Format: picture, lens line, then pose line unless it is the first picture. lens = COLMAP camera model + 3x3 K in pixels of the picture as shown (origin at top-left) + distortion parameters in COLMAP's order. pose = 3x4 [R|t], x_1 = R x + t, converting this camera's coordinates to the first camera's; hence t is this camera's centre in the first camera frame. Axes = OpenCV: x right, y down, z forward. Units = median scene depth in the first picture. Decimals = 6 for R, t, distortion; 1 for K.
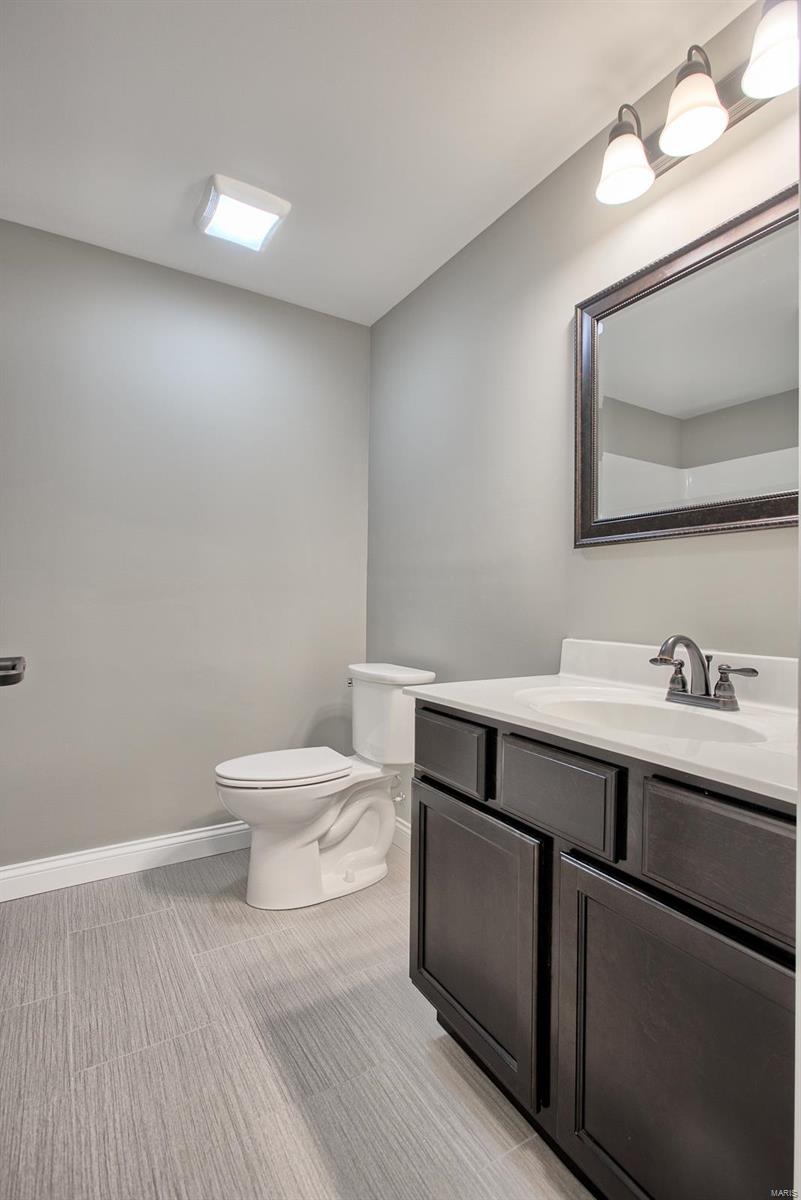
lens RADIAL K [[573.7, 0, 405.0], [0, 573.7, 595.0], [0, 0, 1]] dist [-0.006595, 0.000584]
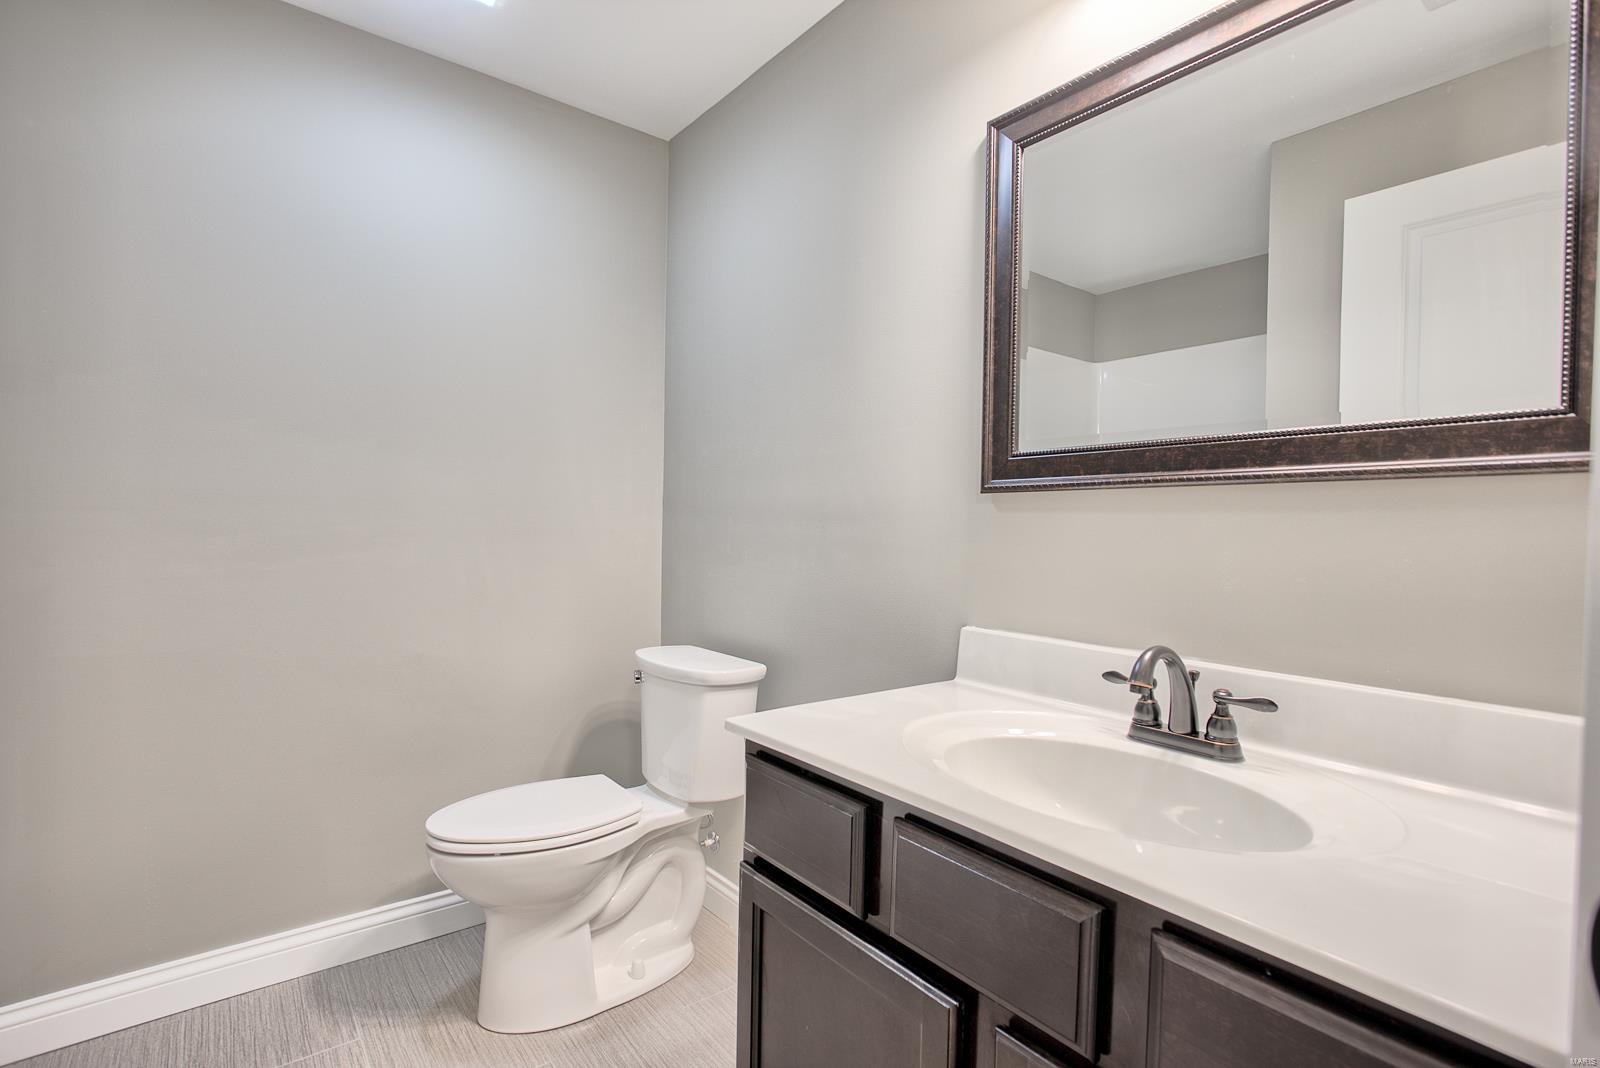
lens RADIAL K [[764.9, 0, 791.2], [0, 764.9, 538.2], [0, 0, 1]] dist [-0.006595, 0.000584]
pose [[0.994327, 0.002503, 0.106339, -0.018691], [-0.005874, 0.999490, 0.031396, -0.056584], [-0.106206, -0.031842, 0.993834, 0.142128]]
